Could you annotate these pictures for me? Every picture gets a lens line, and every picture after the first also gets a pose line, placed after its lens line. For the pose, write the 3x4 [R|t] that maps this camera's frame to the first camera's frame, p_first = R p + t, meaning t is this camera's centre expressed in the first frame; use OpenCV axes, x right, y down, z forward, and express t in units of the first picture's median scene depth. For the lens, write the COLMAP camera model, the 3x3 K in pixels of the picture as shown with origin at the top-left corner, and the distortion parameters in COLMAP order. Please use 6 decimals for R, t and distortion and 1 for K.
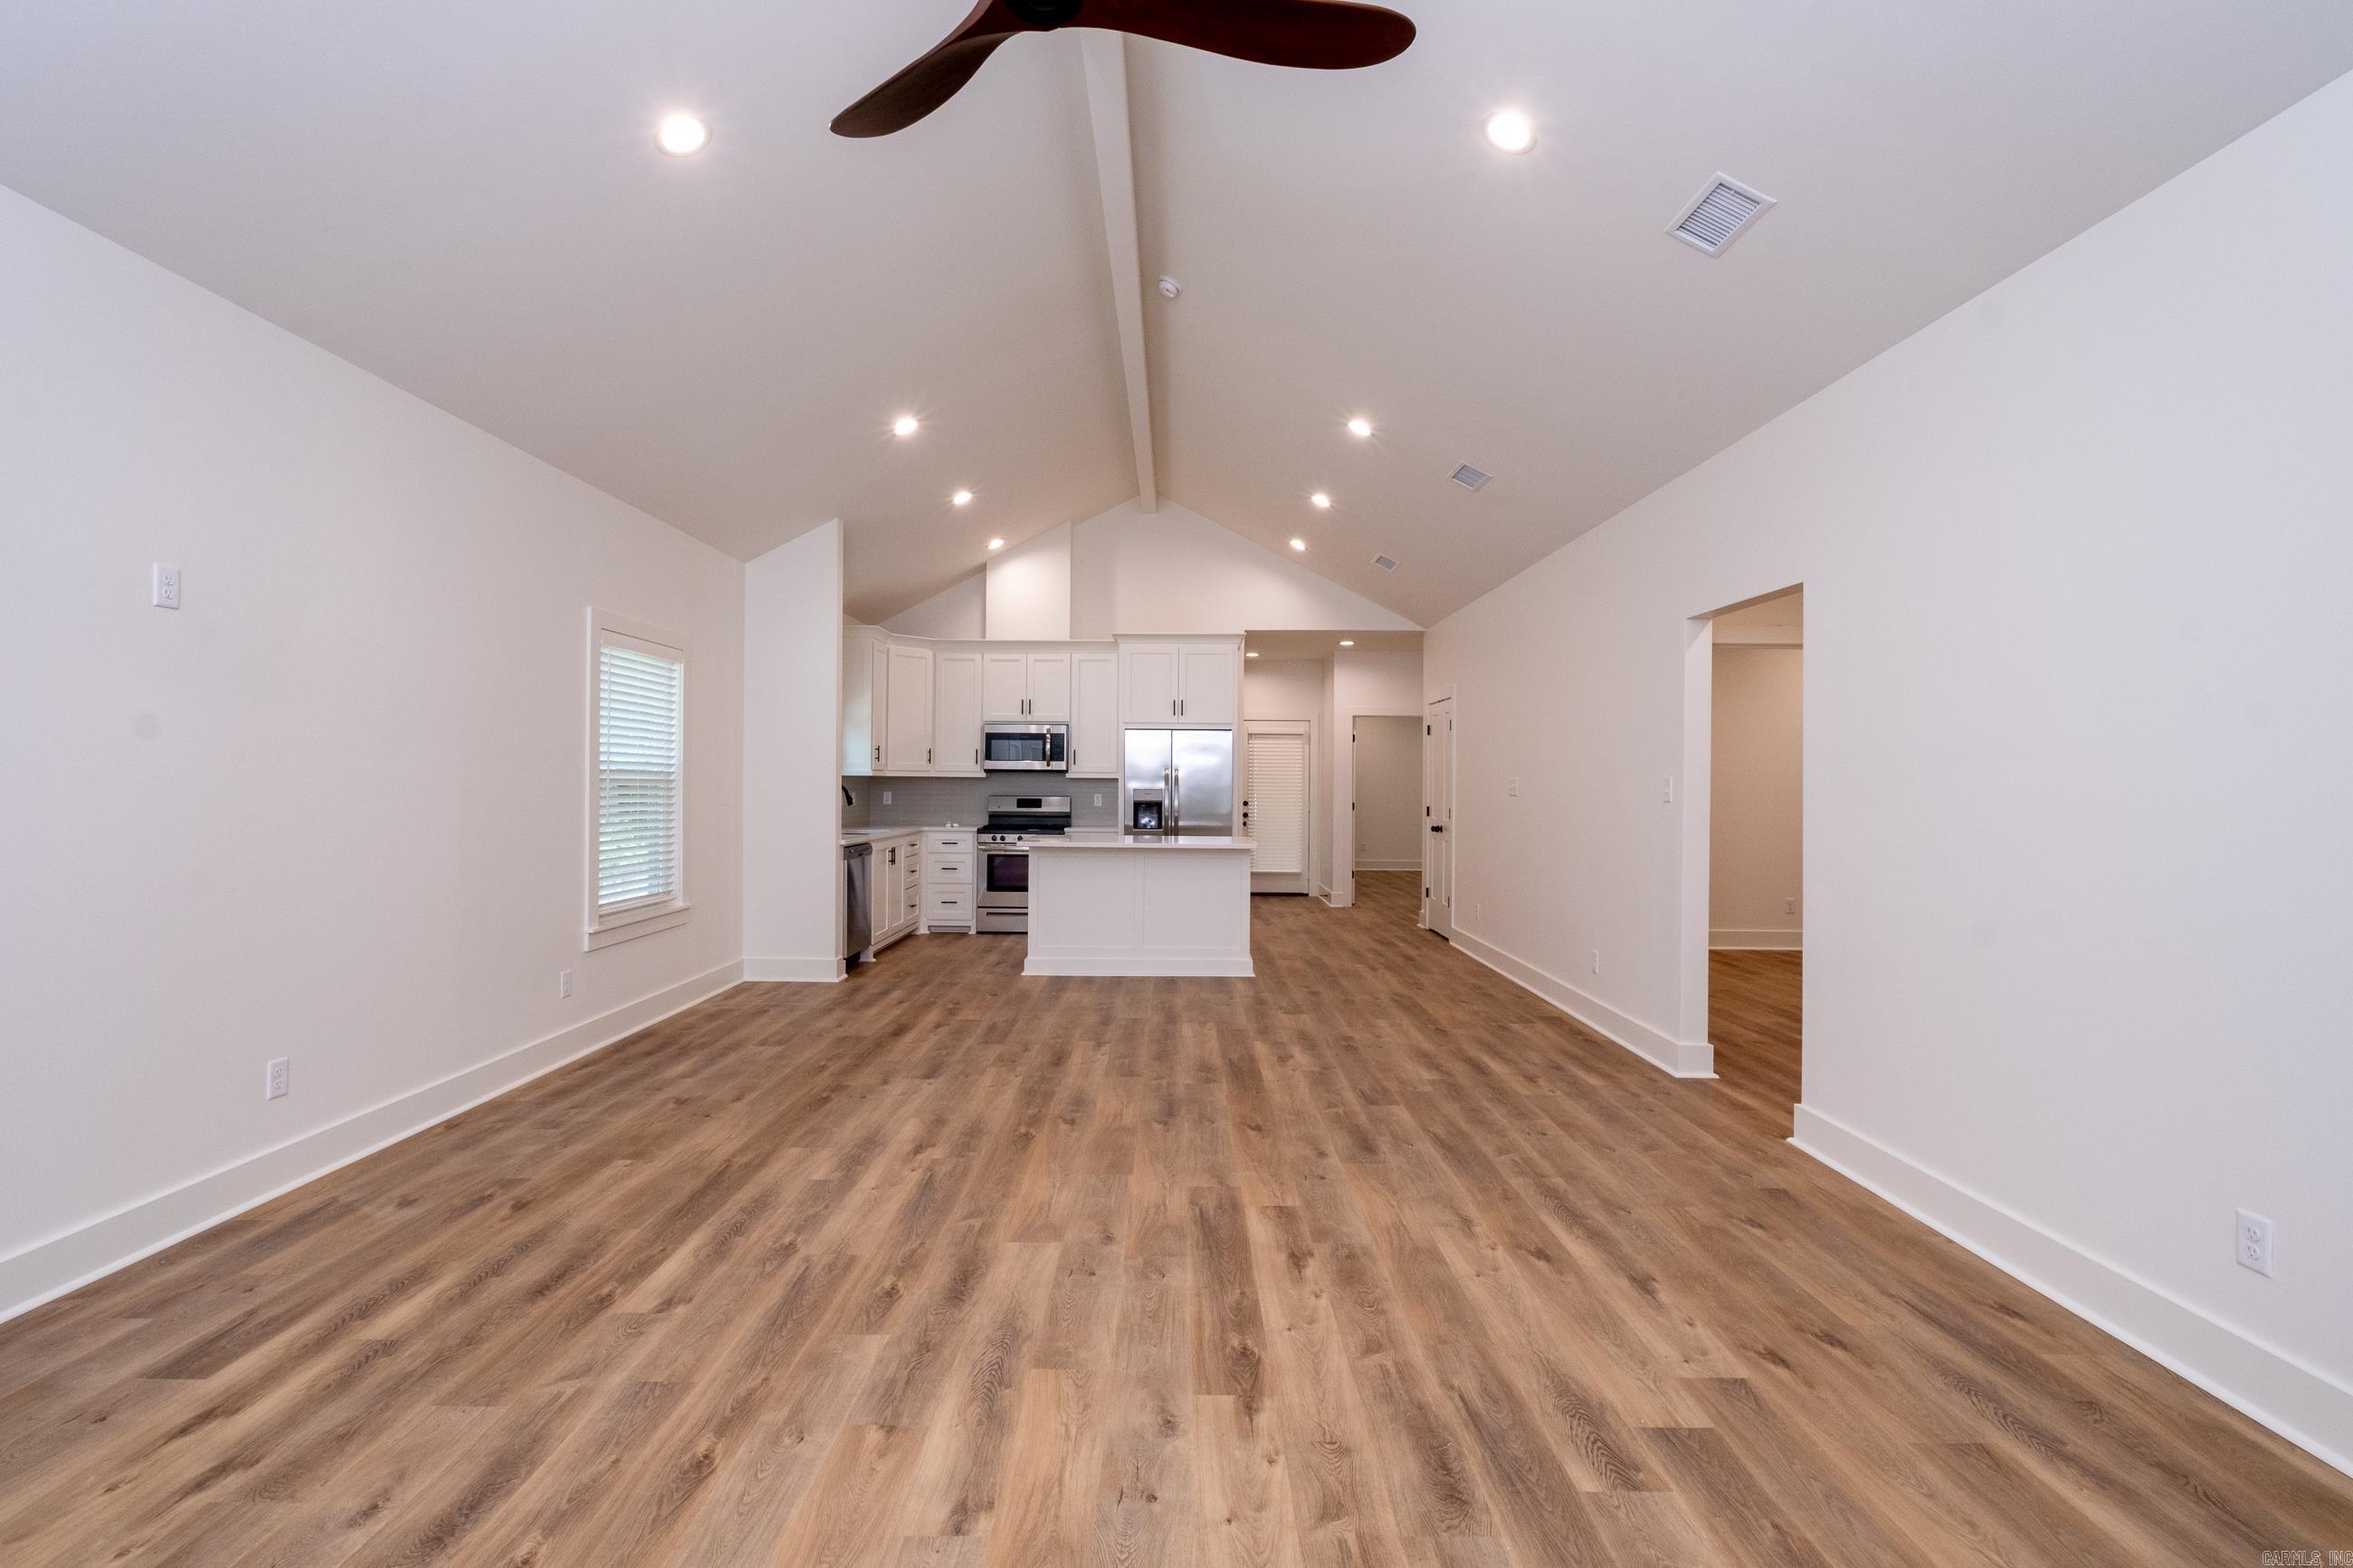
lens RADIAL K [[1083.6, 0, 1165.7], [0, 1083.6, 786.0], [0, 0, 1]] dist [-0.001508, -0.000019]
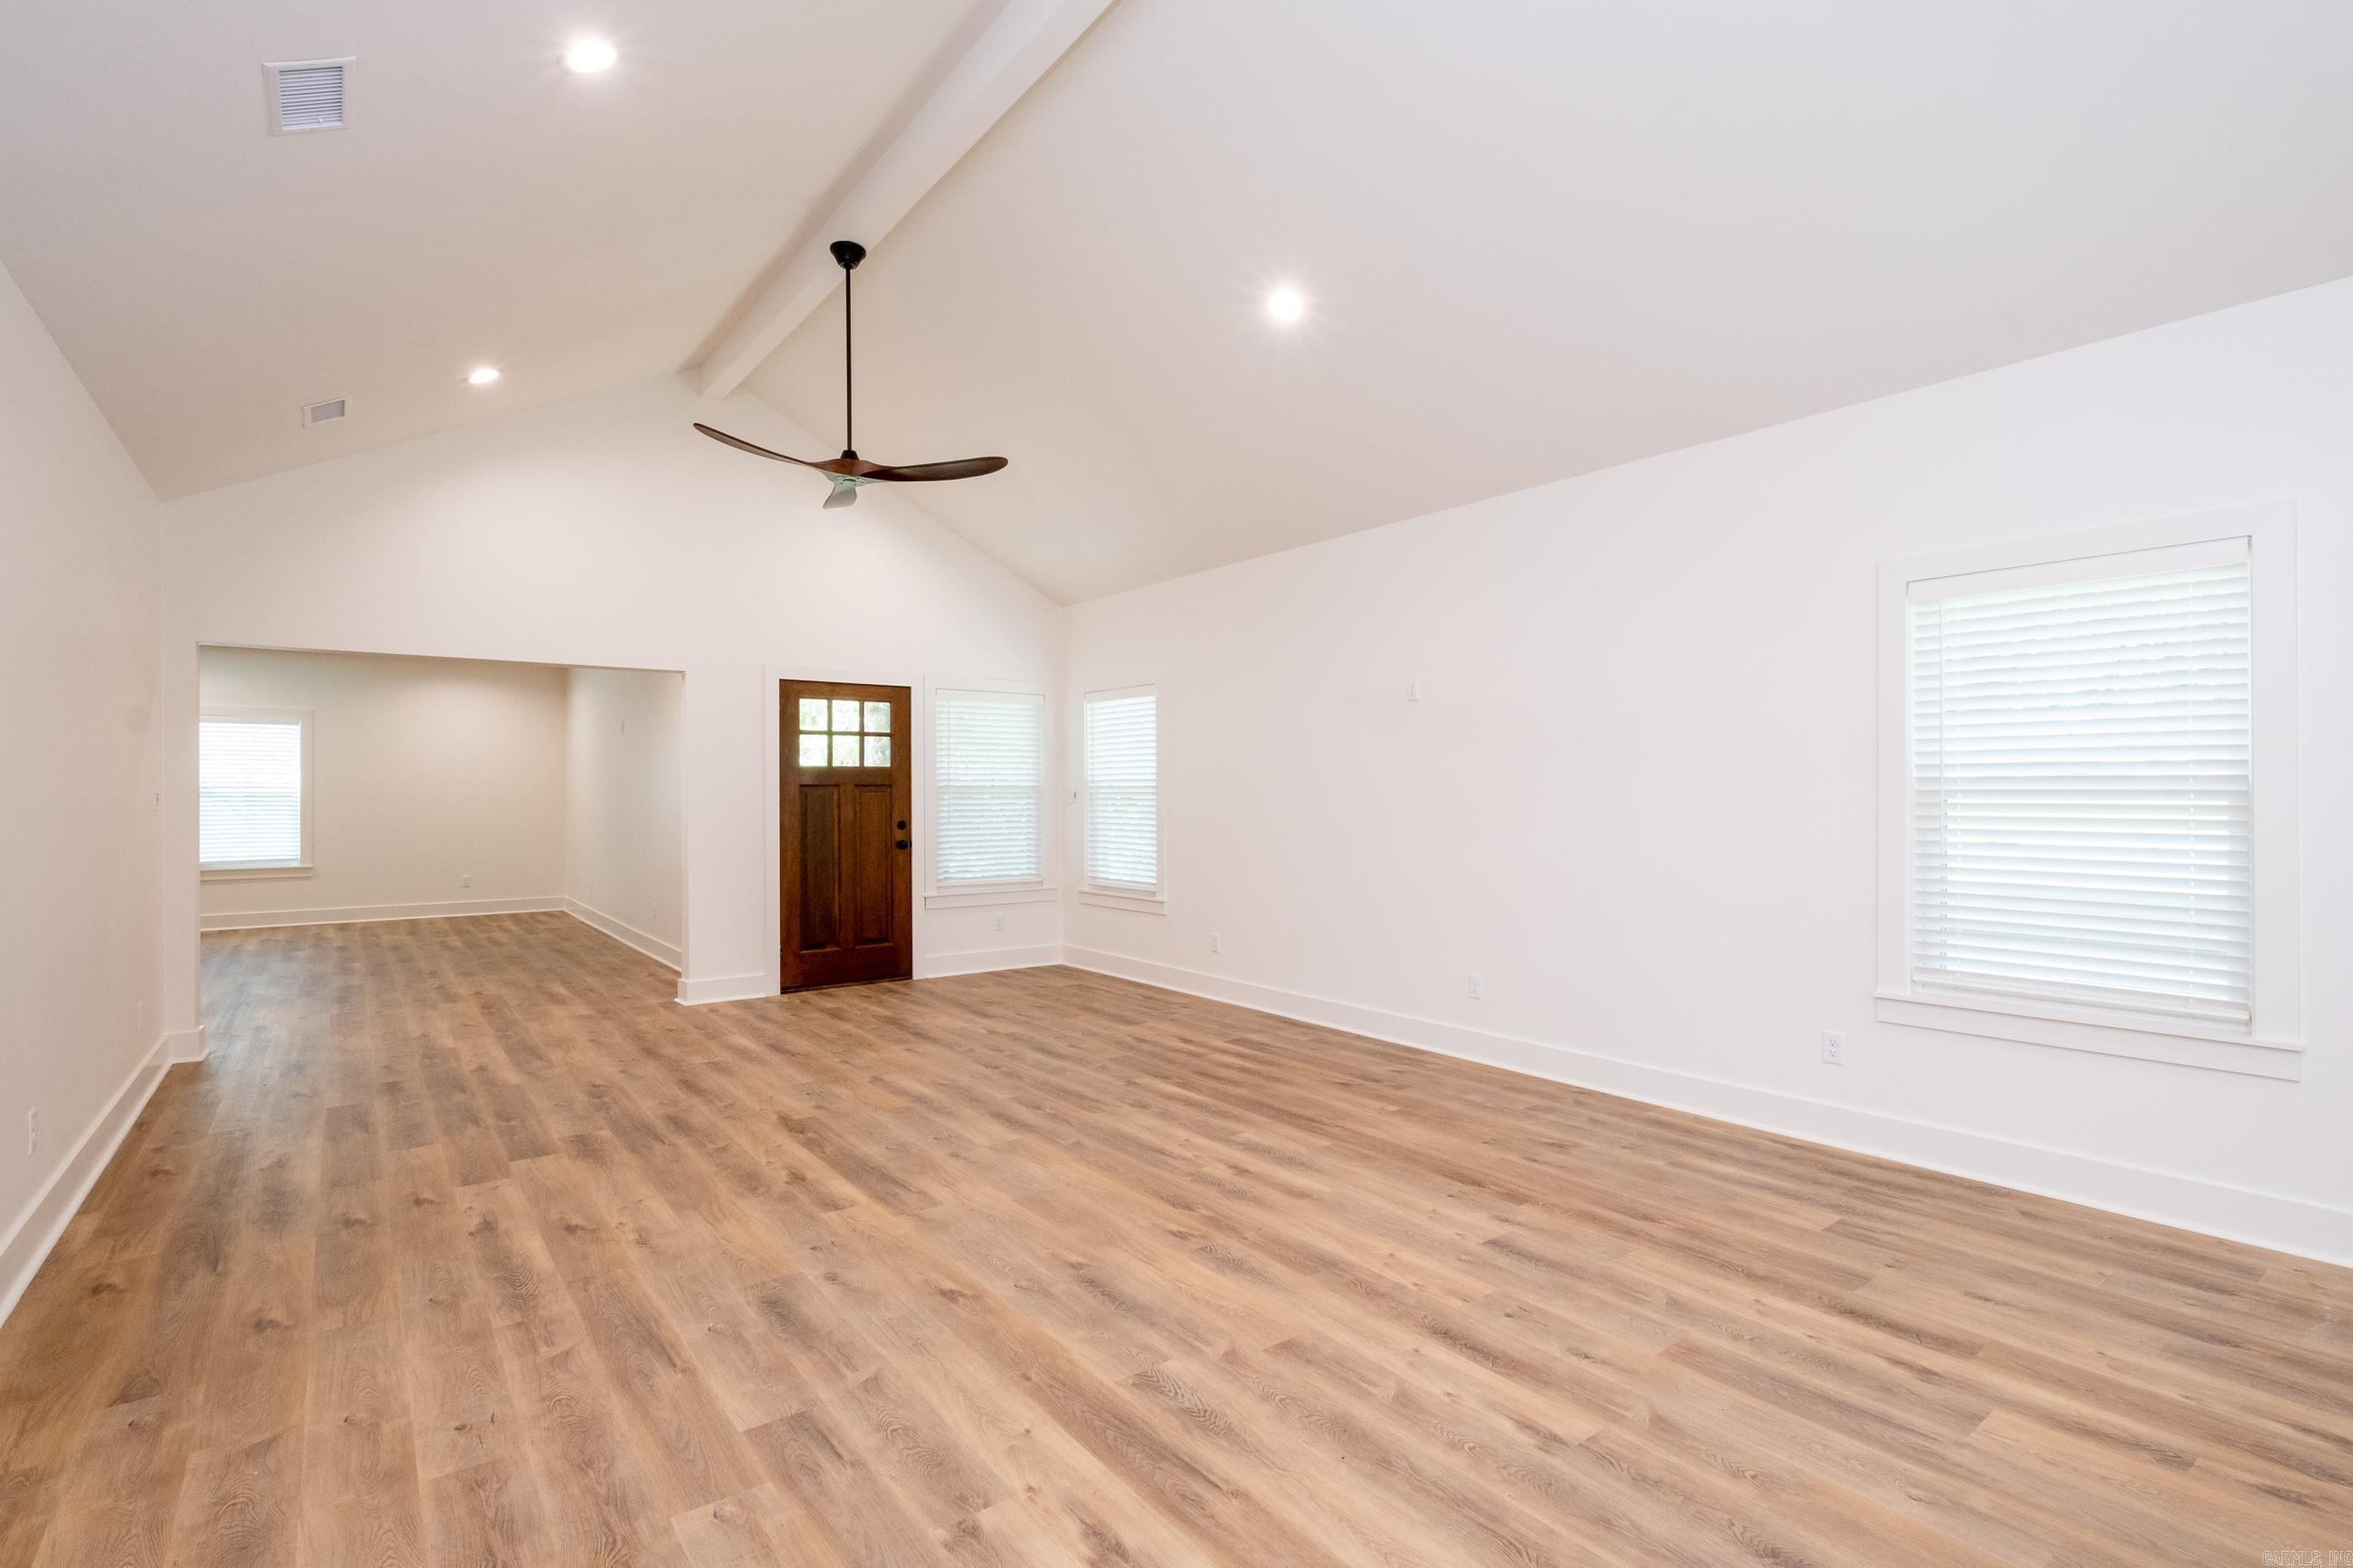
lens RADIAL K [[1091.4, 0, 1177.3], [0, 1091.4, 776.3], [0, 0, 1]] dist [-0.004045, 0.000440]
pose [[-0.789297, -0.014109, -0.613850, 0.489308], [-0.004695, 0.999845, -0.016944, -0.002582], [0.613994, -0.010491, -0.789241, 2.007092]]
